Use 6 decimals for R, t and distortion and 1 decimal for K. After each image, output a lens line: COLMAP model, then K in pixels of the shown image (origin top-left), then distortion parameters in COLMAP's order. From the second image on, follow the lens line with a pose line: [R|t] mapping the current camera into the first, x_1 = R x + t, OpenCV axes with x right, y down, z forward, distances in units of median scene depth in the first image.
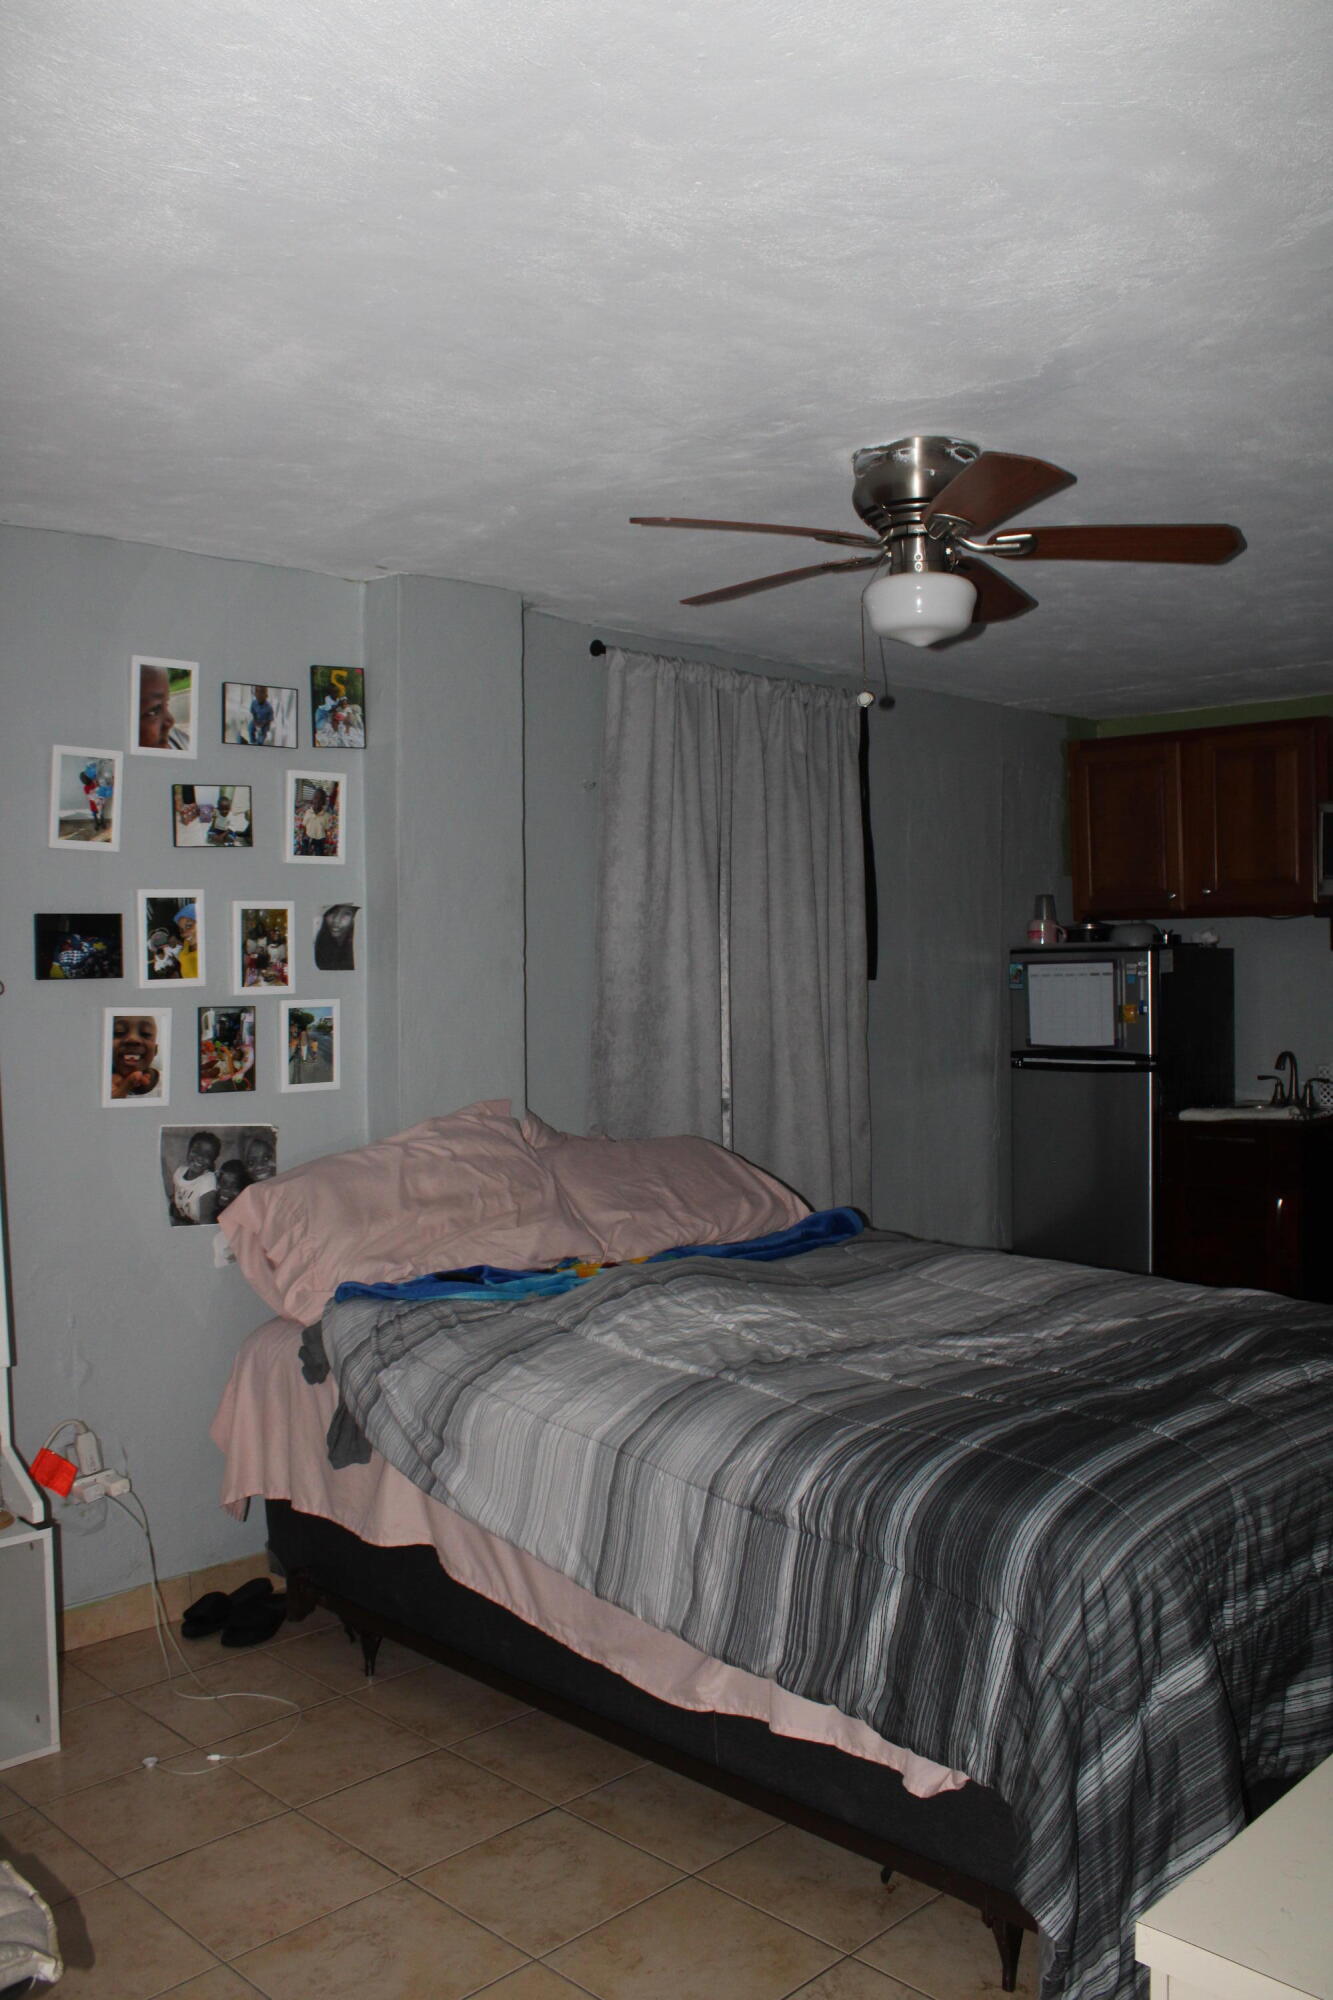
lens RADIAL K [[1681.2, 0, 666.5], [0, 1681.2, 1000.0], [0, 0, 1]] dist [-0.165568, 0.146258]
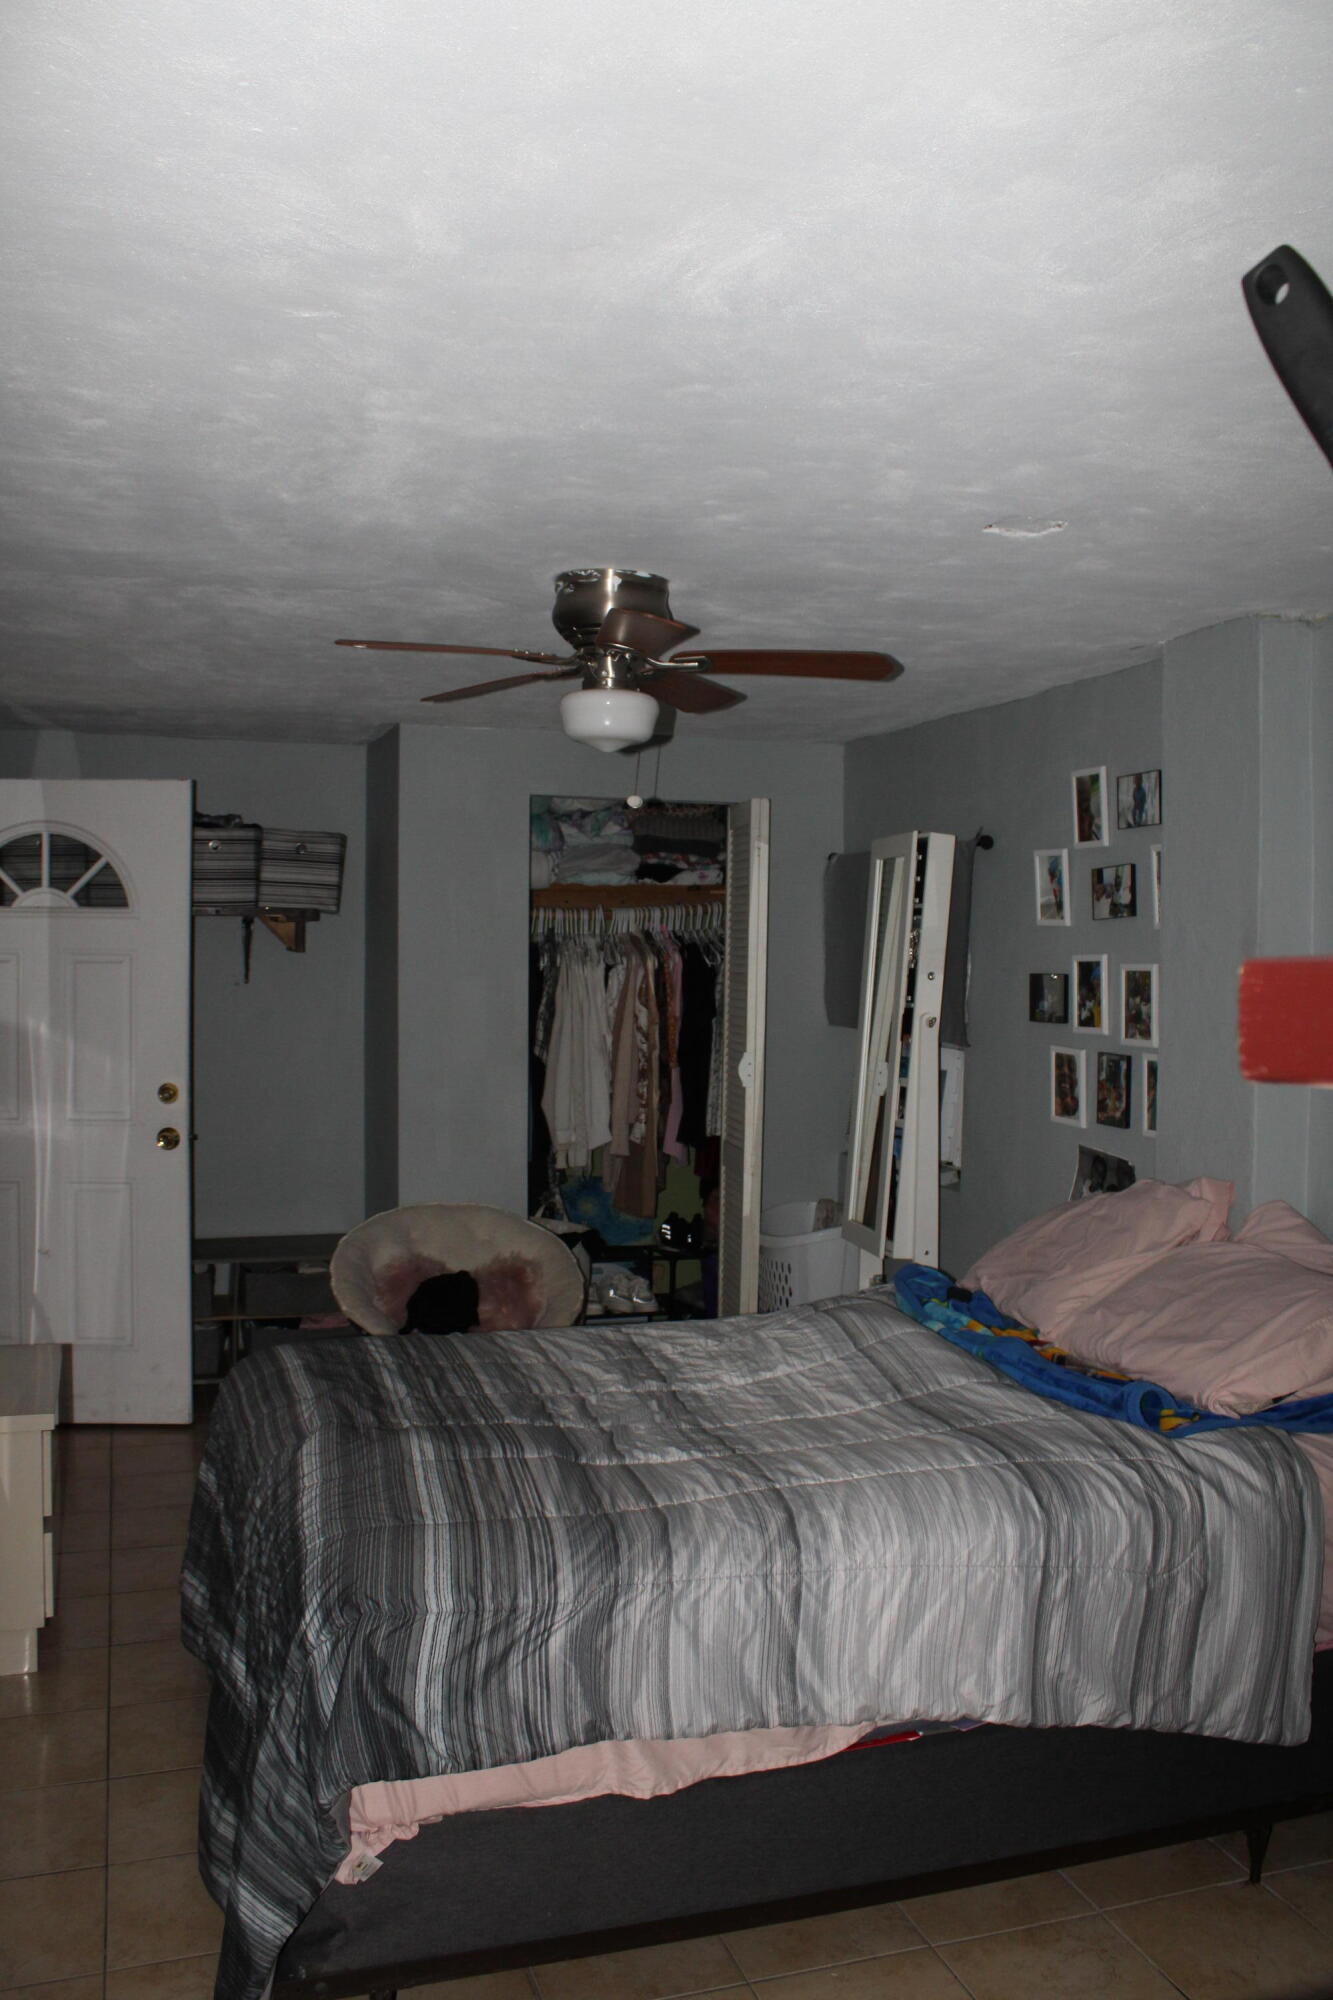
lens RADIAL K [[1681.2, 0, 666.5], [0, 1681.2, 1000.0], [0, 0, 1]] dist [-0.165568, 0.146258]
pose [[-0.452173, 0.028419, -0.891478, 0.940014], [-0.029471, 0.998470, 0.046778, -0.080727], [0.891443, 0.047424, -0.450644, 1.263749]]
